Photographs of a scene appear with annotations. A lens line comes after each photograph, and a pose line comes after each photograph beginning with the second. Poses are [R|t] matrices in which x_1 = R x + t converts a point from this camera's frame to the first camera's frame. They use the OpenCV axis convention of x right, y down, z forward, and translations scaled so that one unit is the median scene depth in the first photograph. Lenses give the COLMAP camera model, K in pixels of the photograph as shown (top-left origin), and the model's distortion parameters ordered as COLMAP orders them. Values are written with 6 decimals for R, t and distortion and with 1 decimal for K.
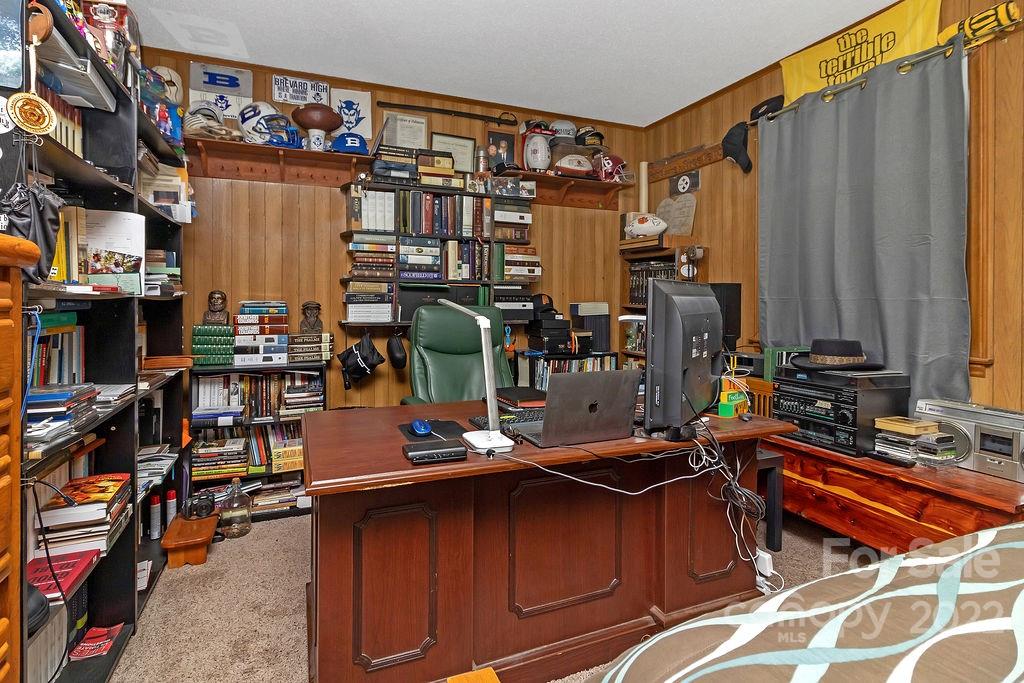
lens RADIAL K [[489.2, 0, 488.5], [0, 489.2, 303.6], [0, 0, 1]] dist [-0.001297, -0.000081]
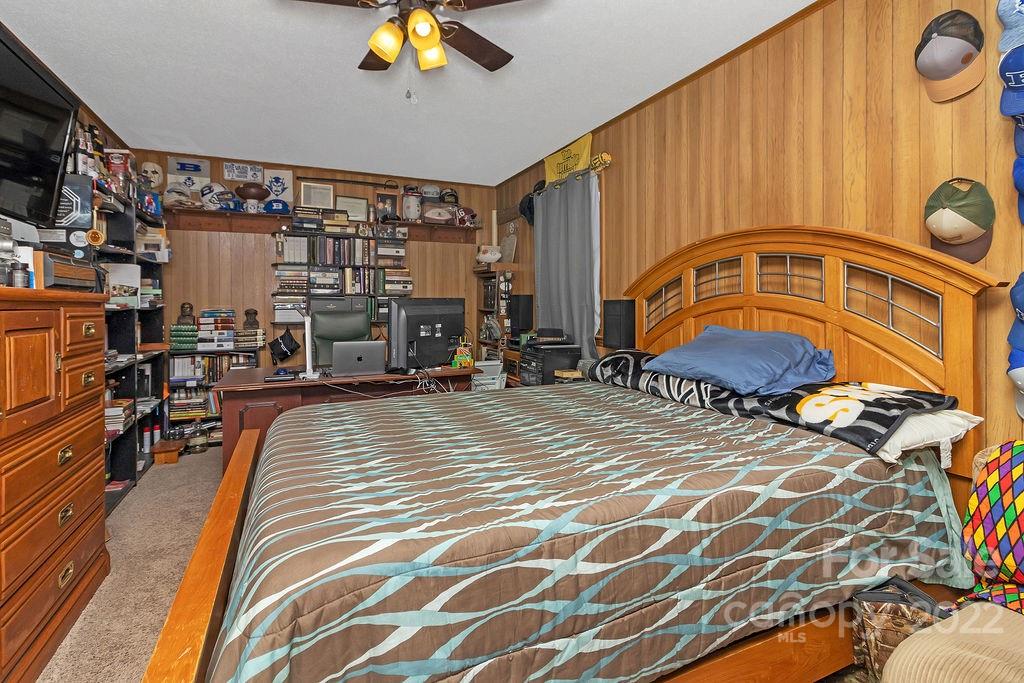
lens RADIAL K [[479.0, 0, 510.0], [0, 479.0, 304.3], [0, 0, 1]] dist [0.000647, 0.000098]
pose [[0.998461, -0.008797, 0.054763, 0.372478], [0.008978, 0.999955, -0.003072, -0.007013], [-0.054733, 0.003559, 0.998495, -0.555660]]
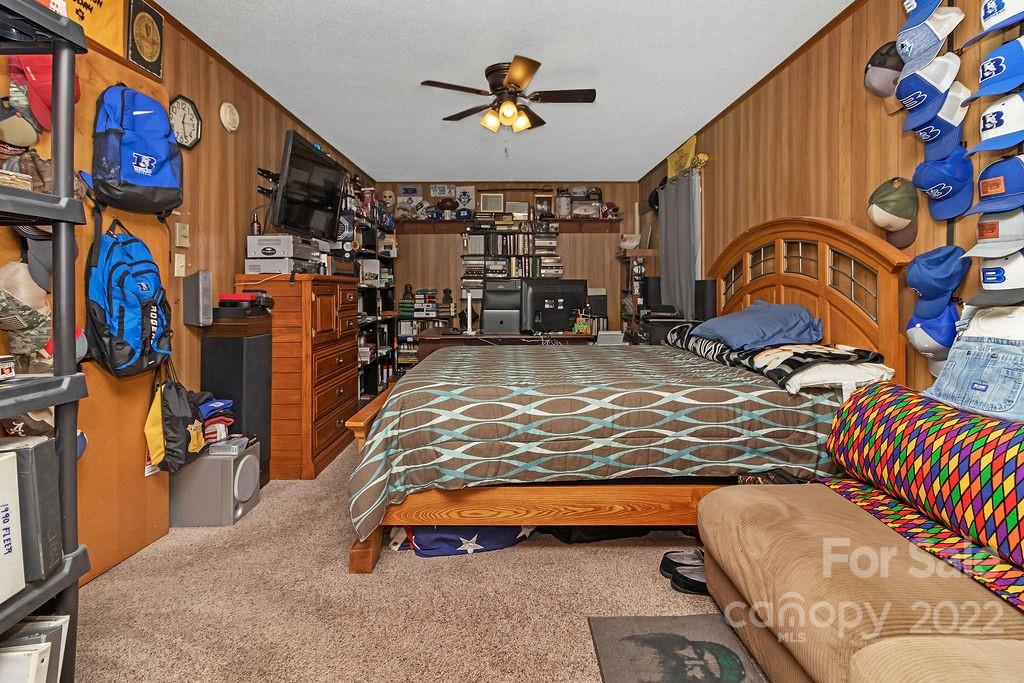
lens RADIAL K [[484.1, 0, 513.9], [0, 484.1, 289.8], [0, 0, 1]] dist [-0.000383, -0.000032]
pose [[0.933956, -0.006763, -0.357324, 0.671274], [0.006143, 0.999977, -0.002870, 0.008929], [0.357335, 0.000486, 0.933976, -0.880270]]
